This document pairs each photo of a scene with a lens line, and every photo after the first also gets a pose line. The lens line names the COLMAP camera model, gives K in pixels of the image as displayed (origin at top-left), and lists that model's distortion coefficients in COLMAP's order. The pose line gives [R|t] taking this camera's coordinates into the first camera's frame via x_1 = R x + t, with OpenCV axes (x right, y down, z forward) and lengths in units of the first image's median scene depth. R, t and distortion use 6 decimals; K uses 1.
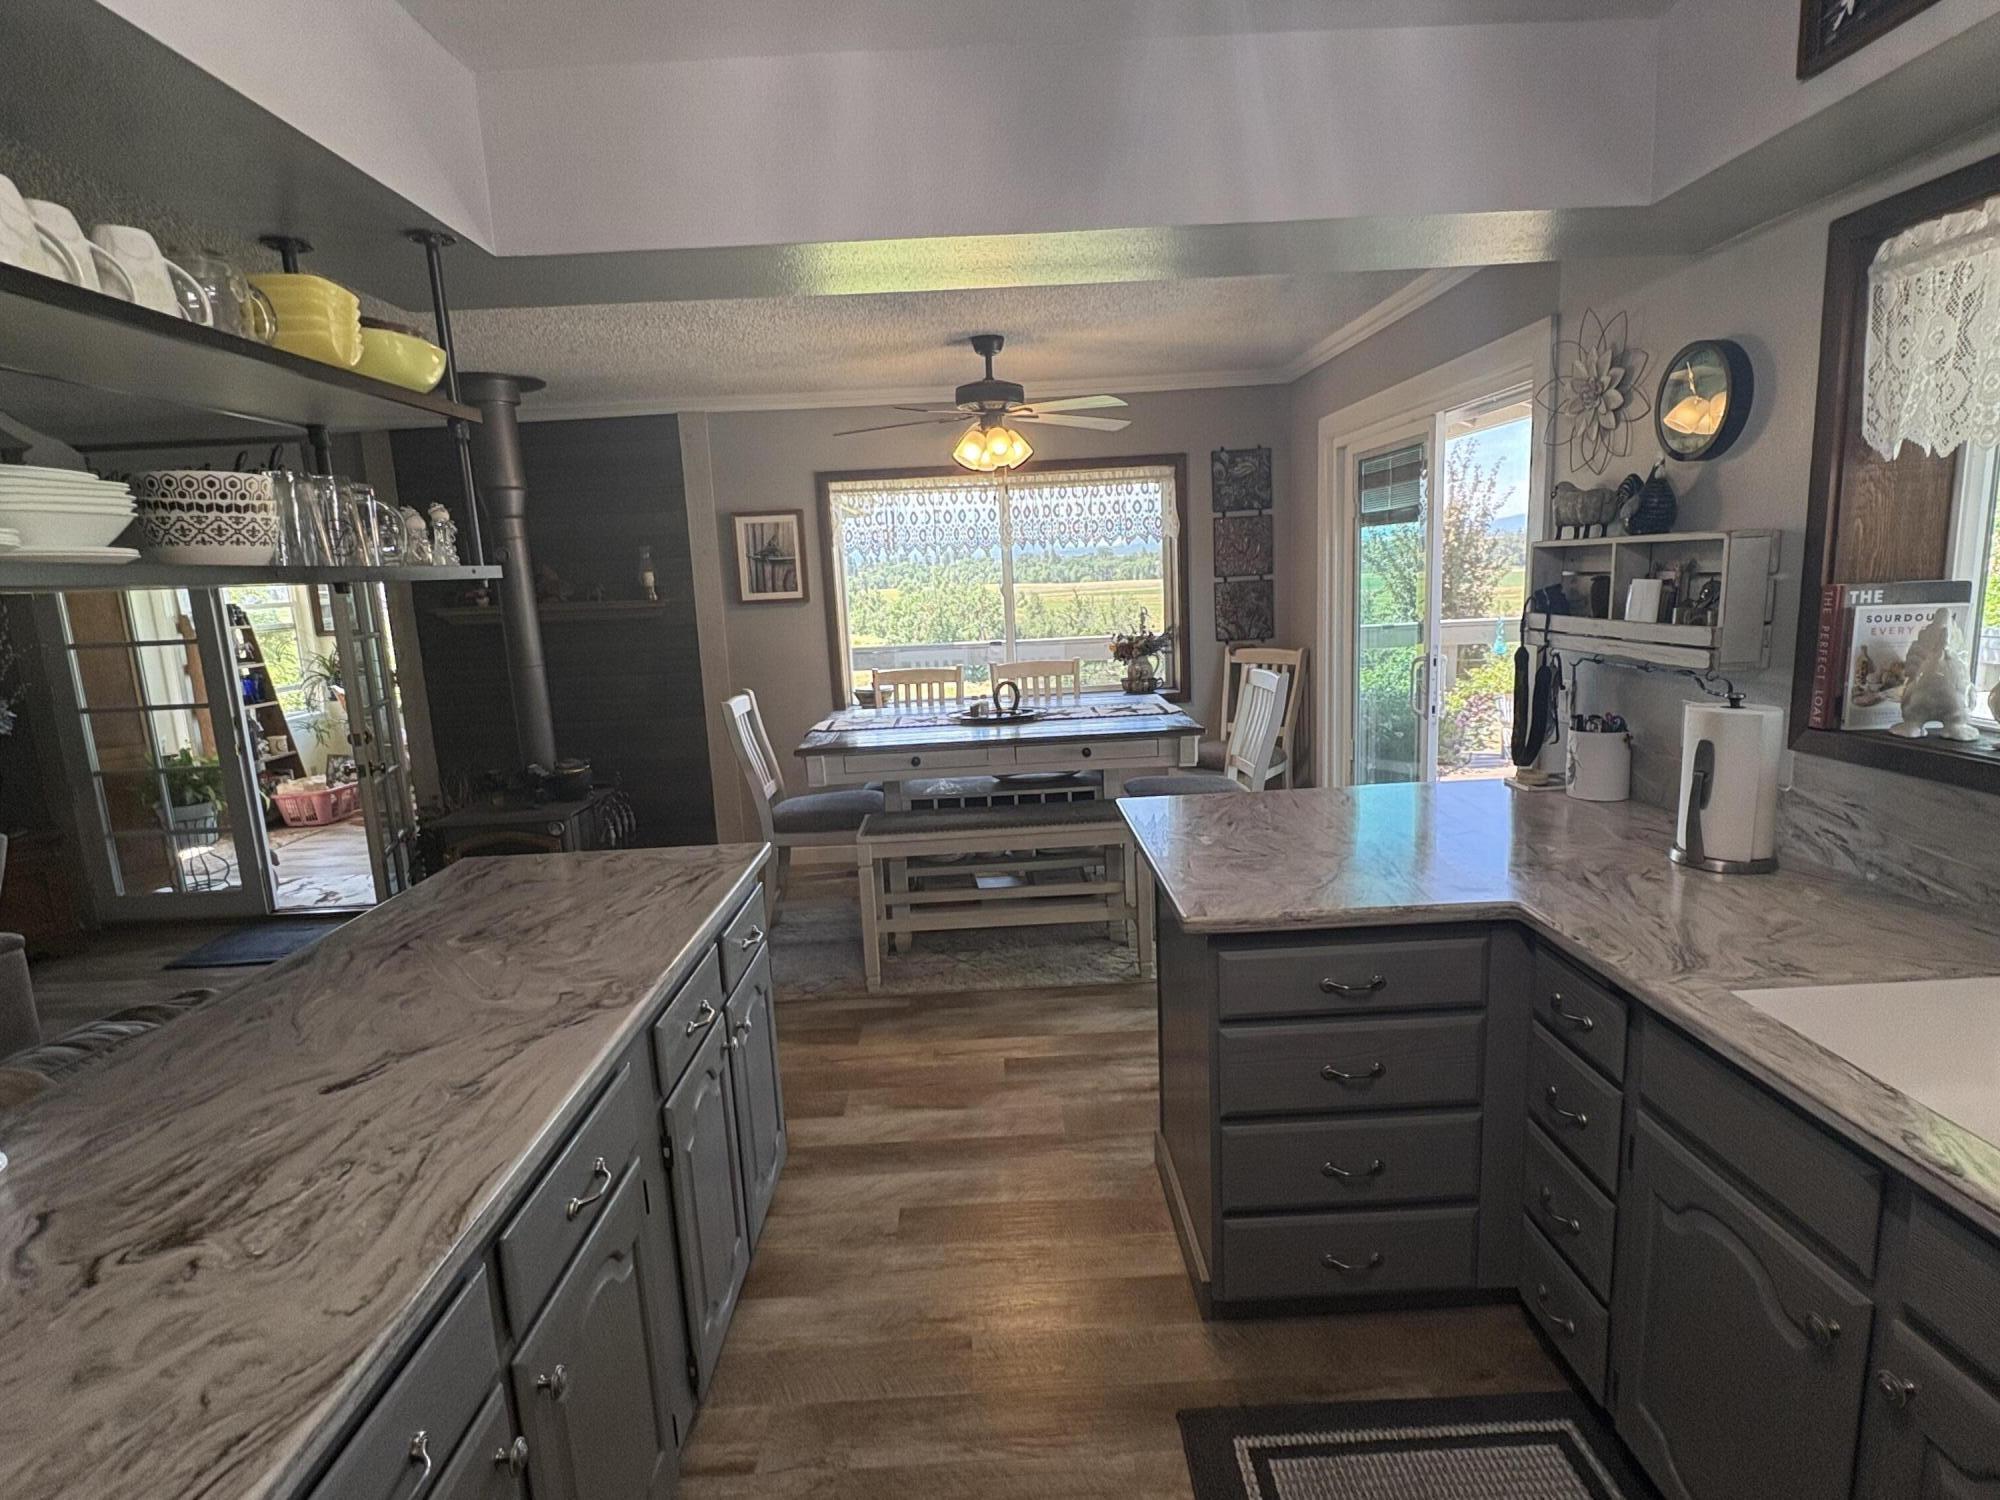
lens RADIAL K [[1028.8, 0, 1002.4], [0, 1028.8, 749.8], [0, 0, 1]] dist [-0.000106, 0.000284]
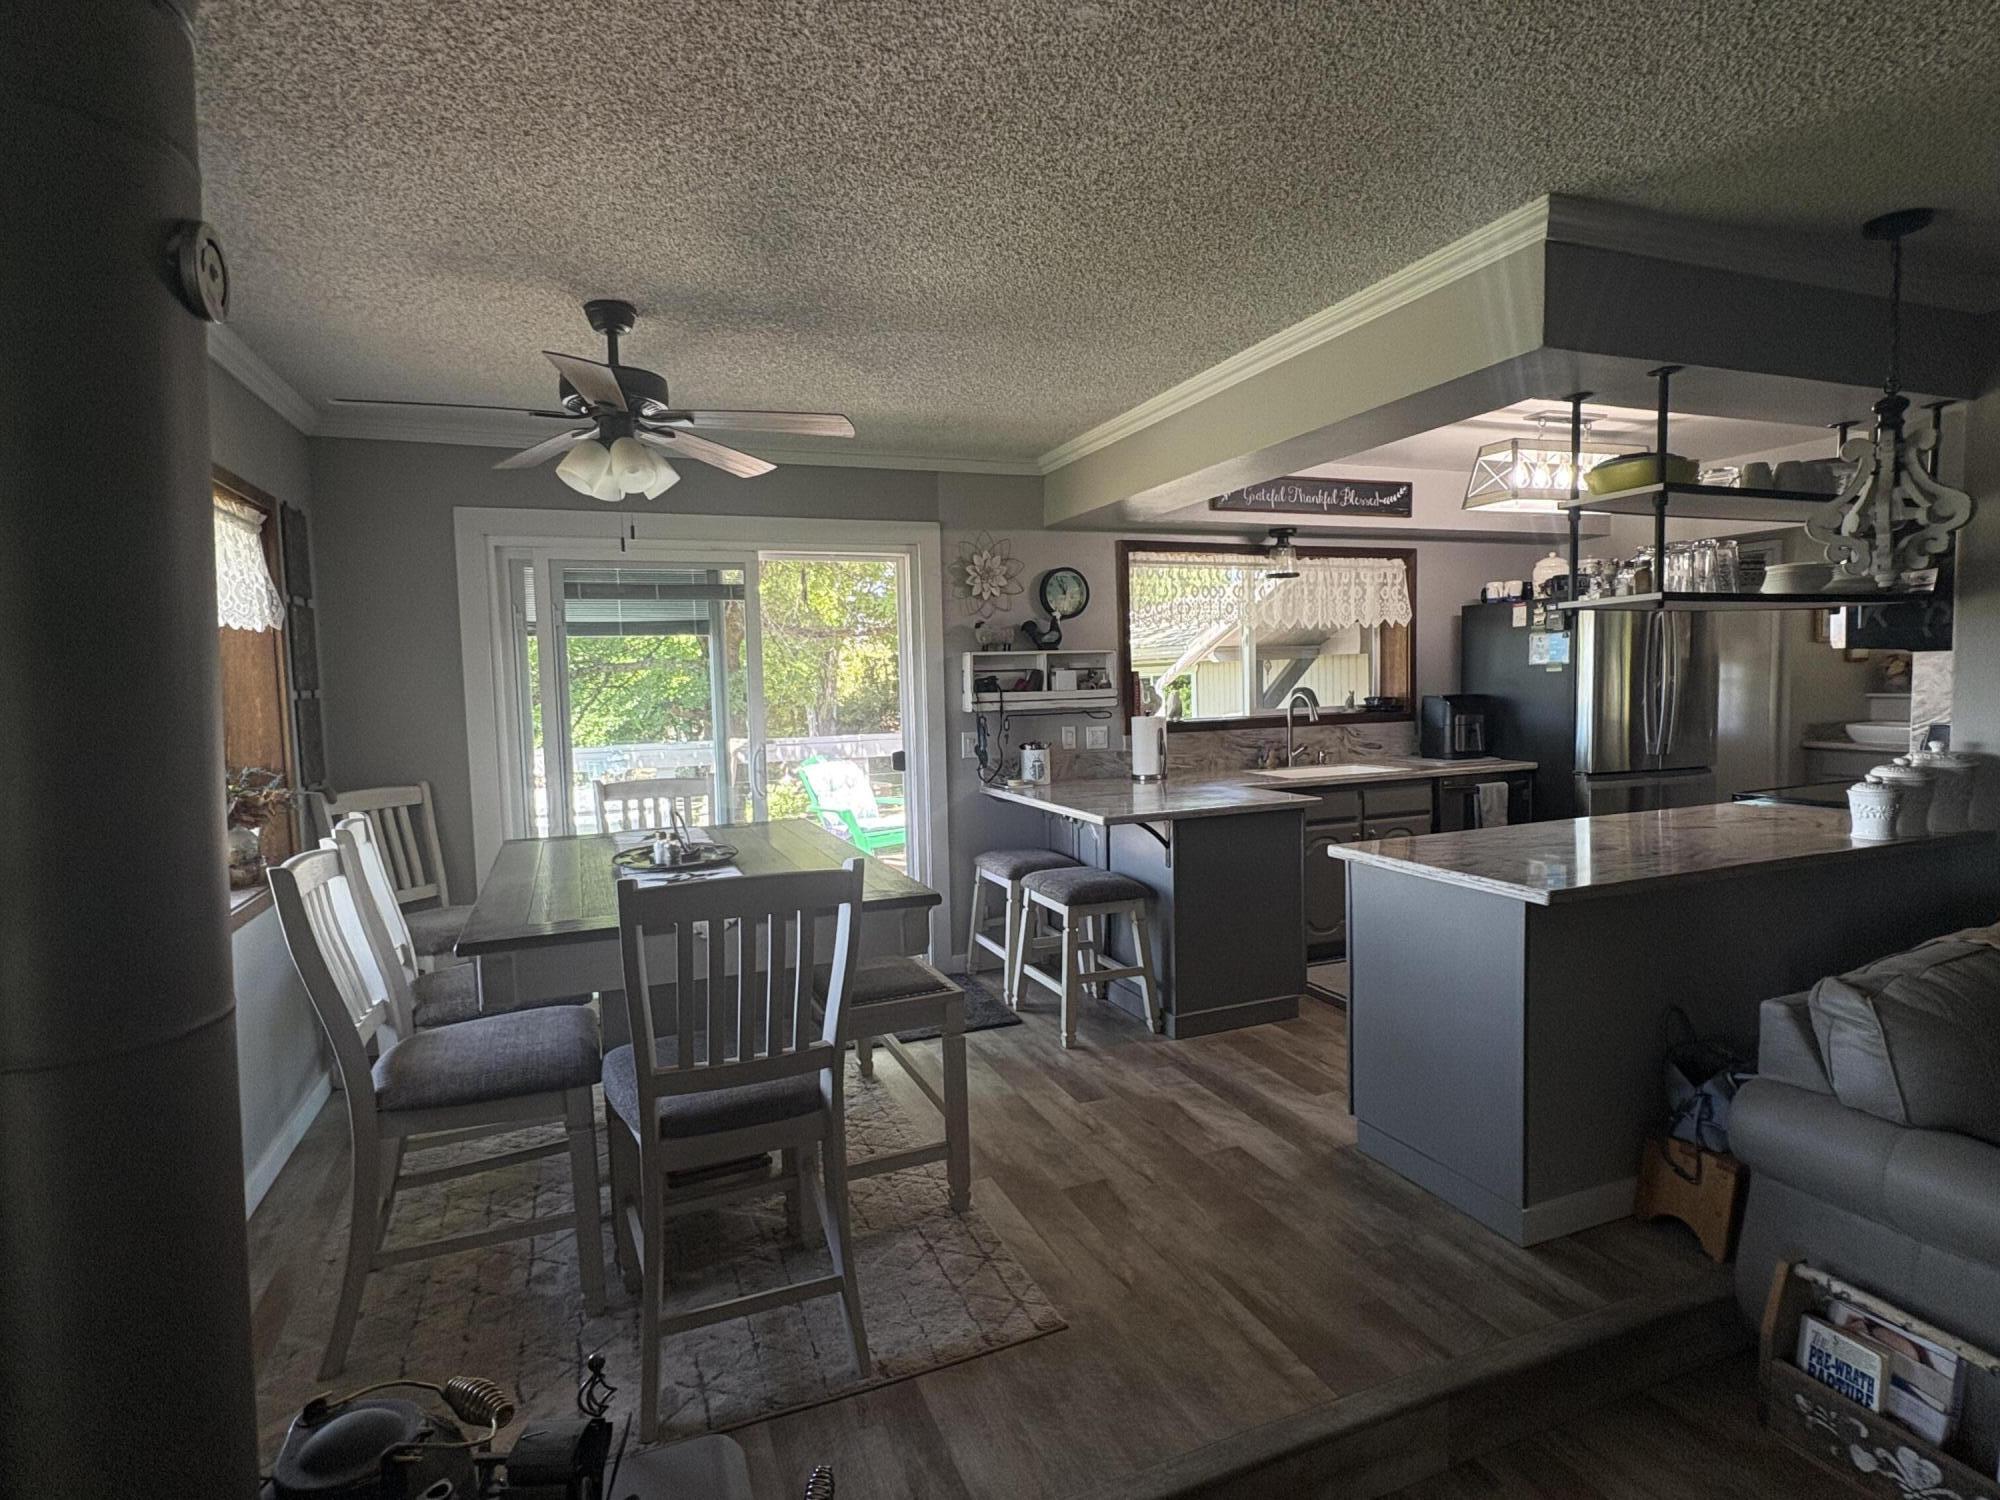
lens RADIAL K [[1007.8, 0, 1000.0], [0, 1007.8, 750.0], [0, 0, 1]] dist [-0.000848, -0.000188]
pose [[-0.349207, -0.007678, 0.937014, -1.174608], [0.204796, 0.975166, 0.084314, -0.191595], [-0.914392, 0.221340, -0.338962, 1.711713]]
